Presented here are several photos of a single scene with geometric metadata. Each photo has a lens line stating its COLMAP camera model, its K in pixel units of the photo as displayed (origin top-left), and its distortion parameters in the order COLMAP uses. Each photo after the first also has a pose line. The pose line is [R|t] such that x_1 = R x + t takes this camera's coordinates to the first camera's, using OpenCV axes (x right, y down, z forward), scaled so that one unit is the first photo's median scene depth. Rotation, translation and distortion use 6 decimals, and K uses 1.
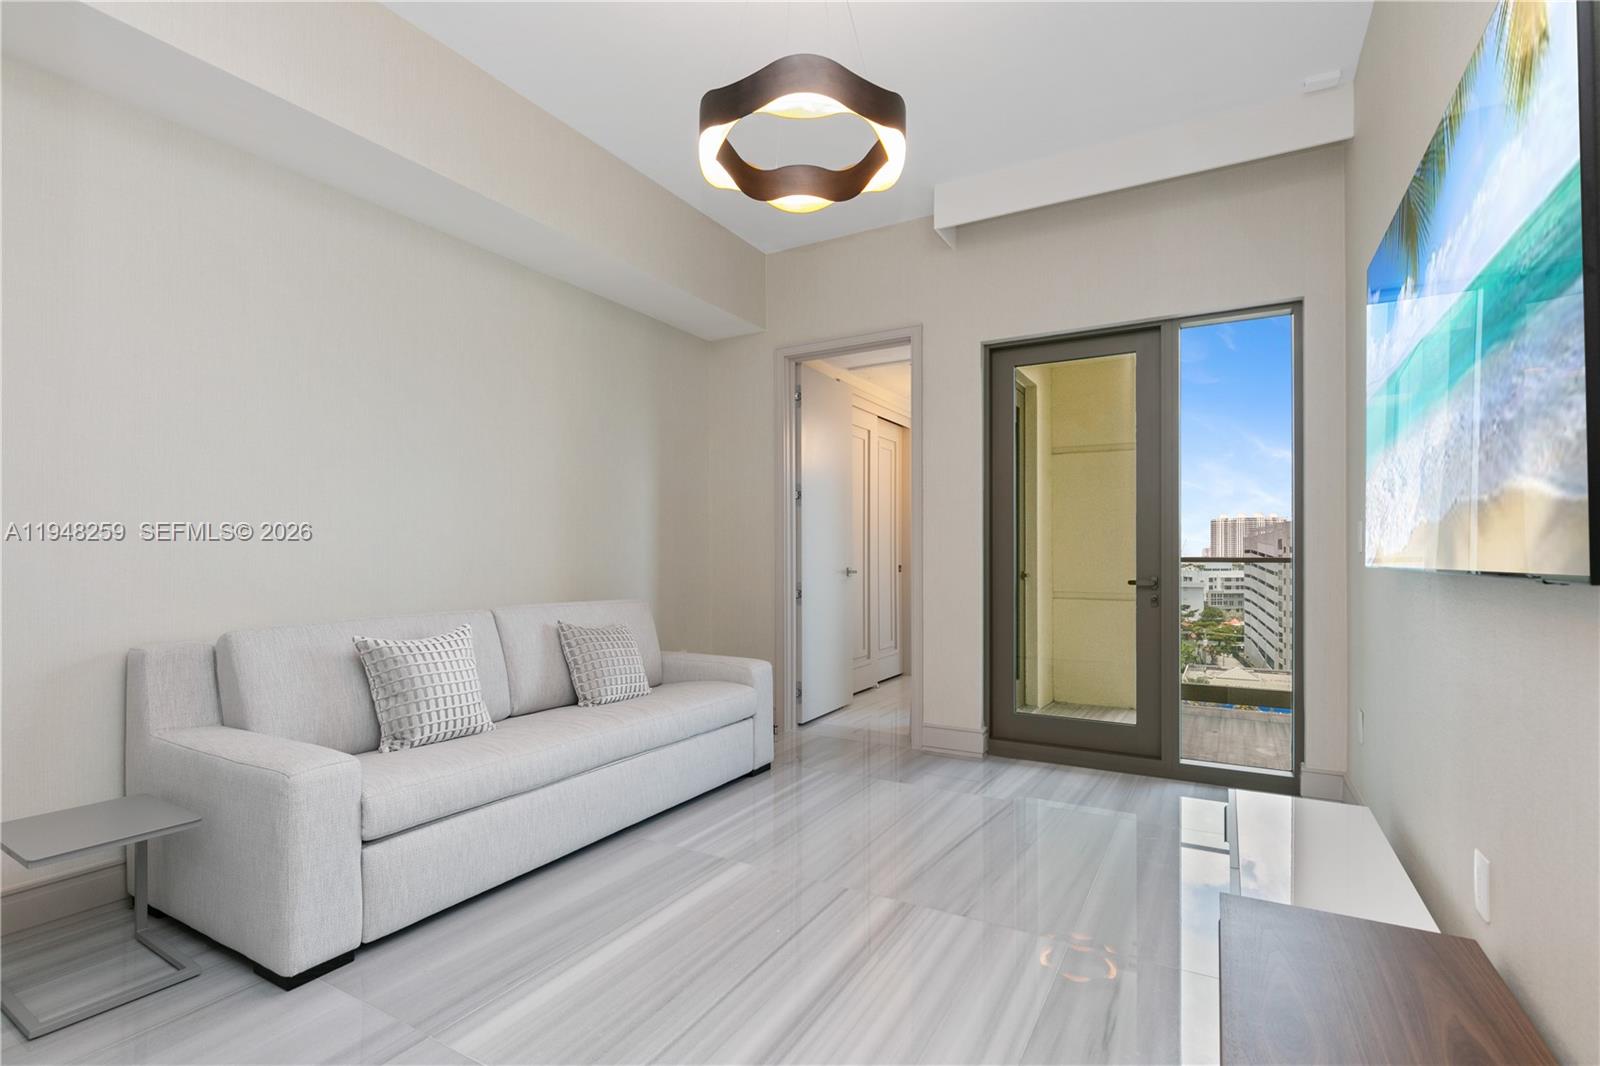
lens RADIAL K [[775.2, 0, 795.8], [0, 775.2, 556.9], [0, 0, 1]] dist [0.001899, 0.000063]
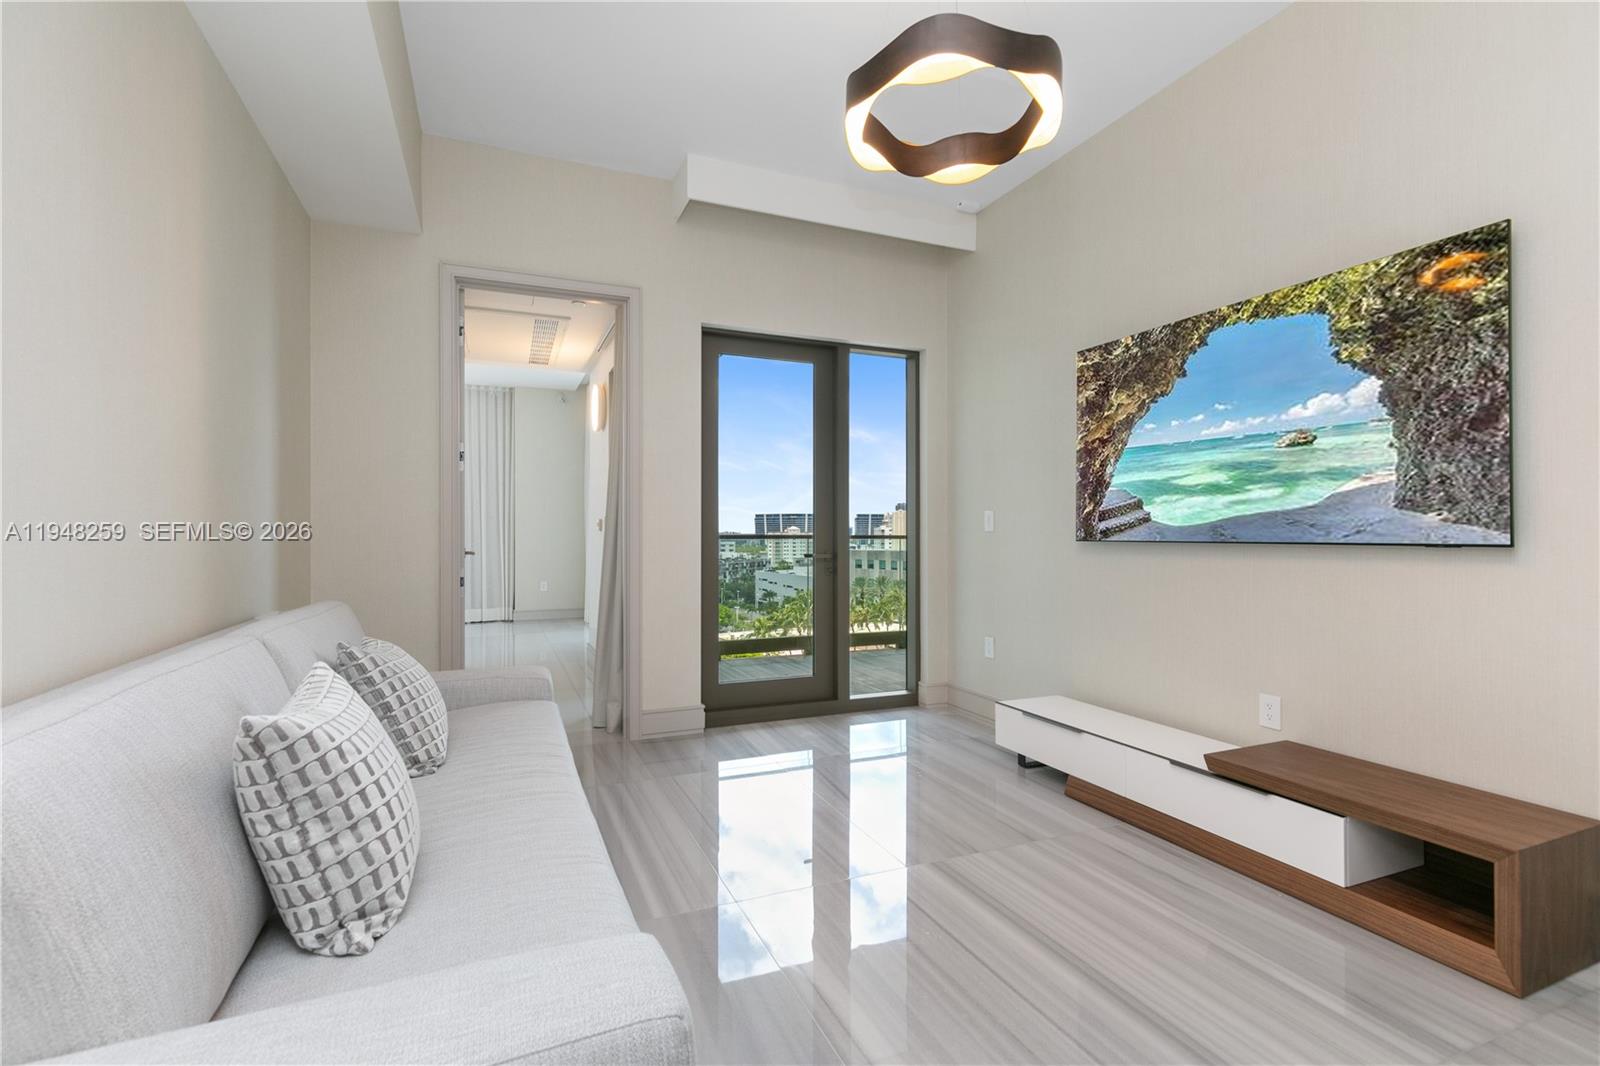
lens RADIAL K [[730.7, 0, 800.0], [0, 730.7, 533.0], [0, 0, 1]] dist [0.004516, 0.000070]
pose [[0.592698, 0.002729, 0.805420, -0.501189], [0.000567, 0.999993, -0.003806, 0.001857], [-0.805425, 0.002712, 0.592692, 0.362361]]
